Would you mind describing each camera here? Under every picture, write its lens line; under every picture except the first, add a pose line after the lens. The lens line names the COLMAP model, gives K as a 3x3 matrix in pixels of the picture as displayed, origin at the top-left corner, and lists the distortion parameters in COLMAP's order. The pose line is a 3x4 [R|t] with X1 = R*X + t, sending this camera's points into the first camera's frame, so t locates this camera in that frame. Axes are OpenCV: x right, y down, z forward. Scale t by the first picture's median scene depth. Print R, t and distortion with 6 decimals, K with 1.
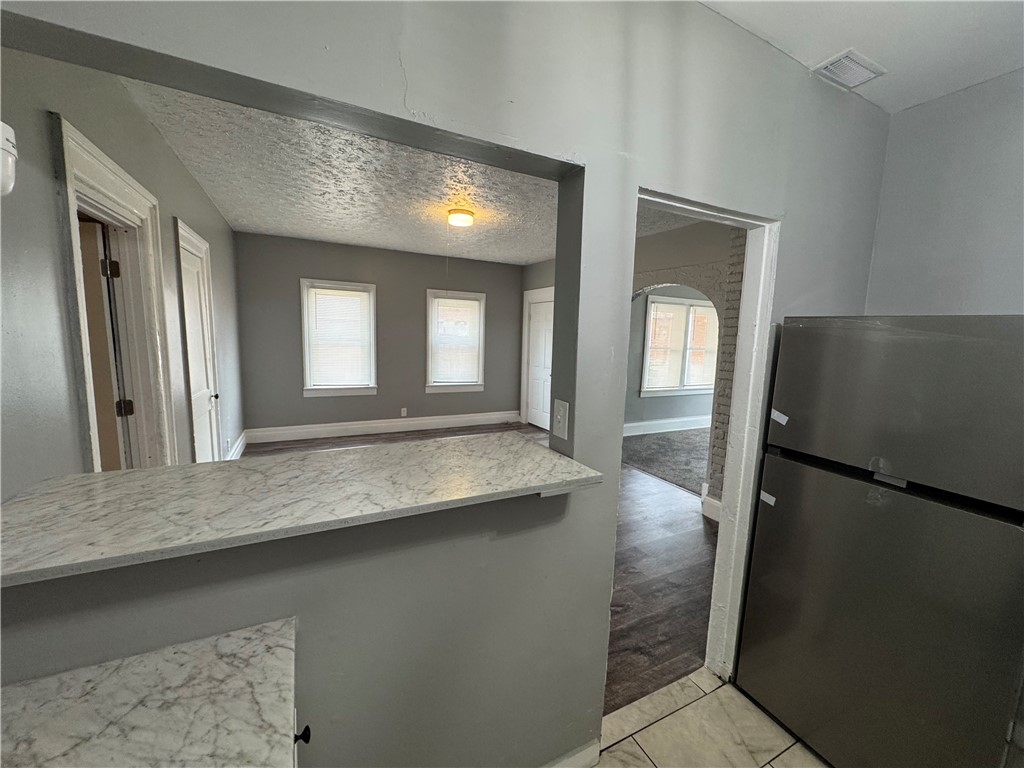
lens RADIAL K [[409.4, 0, 511.4], [0, 409.4, 384.9], [0, 0, 1]] dist [-0.003139, 0.000718]
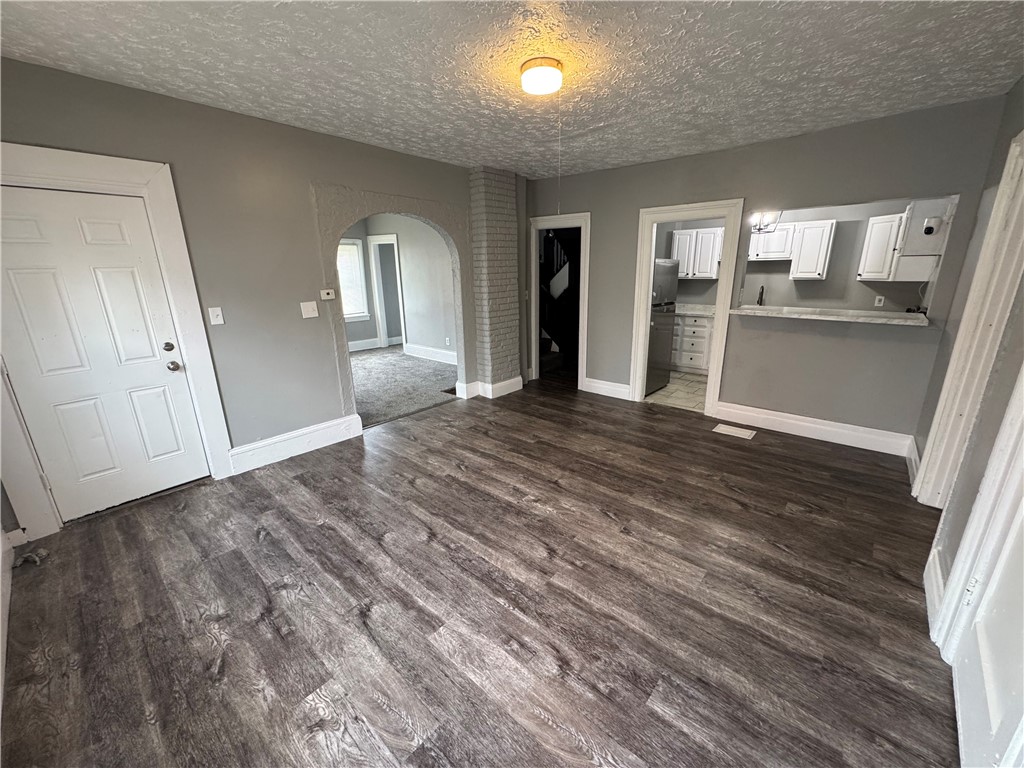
lens RADIAL K [[409.4, 0, 512.0], [0, 409.4, 383.7], [0, 0, 1]] dist [-0.003139, 0.000718]
pose [[-0.373460, -0.276493, 0.885483, -0.499330], [0.120598, 0.931976, 0.341873, -0.129088], [-0.919774, 0.234463, -0.314711, 0.869462]]
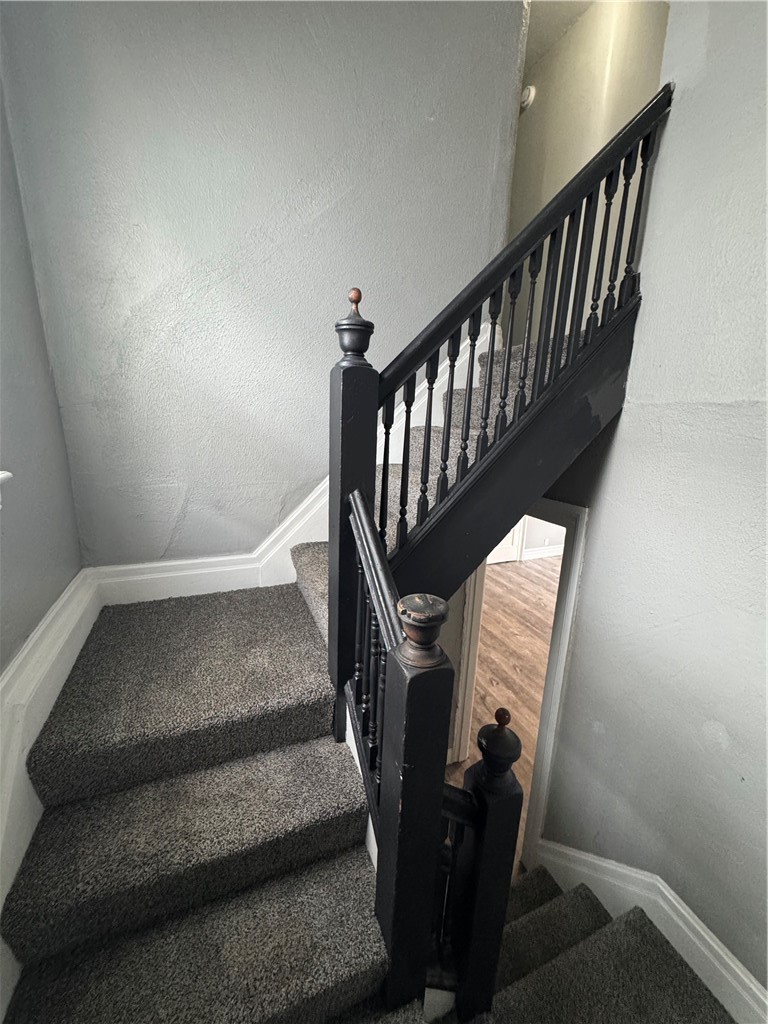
lens RADIAL K [[409.4, 0, 382.5], [0, 409.4, 512.2], [0, 0, 1]] dist [-0.003139, 0.000718]
pose [[-0.081395, 0.216298, -0.972929, 0.791488], [-0.152615, 0.961951, 0.226625, -0.200837], [0.984928, 0.166930, -0.045288, 0.272763]]
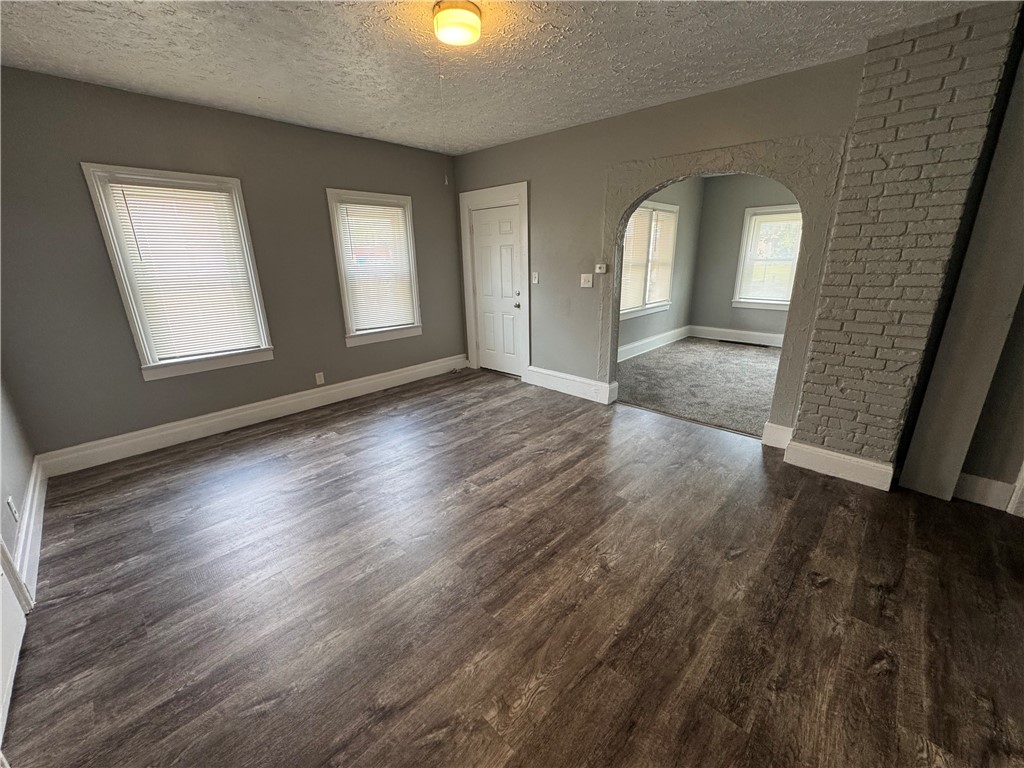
lens RADIAL K [[409.4, 0, 511.9], [0, 409.4, 382.9], [0, 0, 1]] dist [-0.003139, 0.000718]
pose [[0.941333, -0.145199, 0.304645, -0.185406], [0.088183, 0.977177, 0.193260, -0.034566], [-0.325753, -0.155057, 0.932653, 0.270501]]
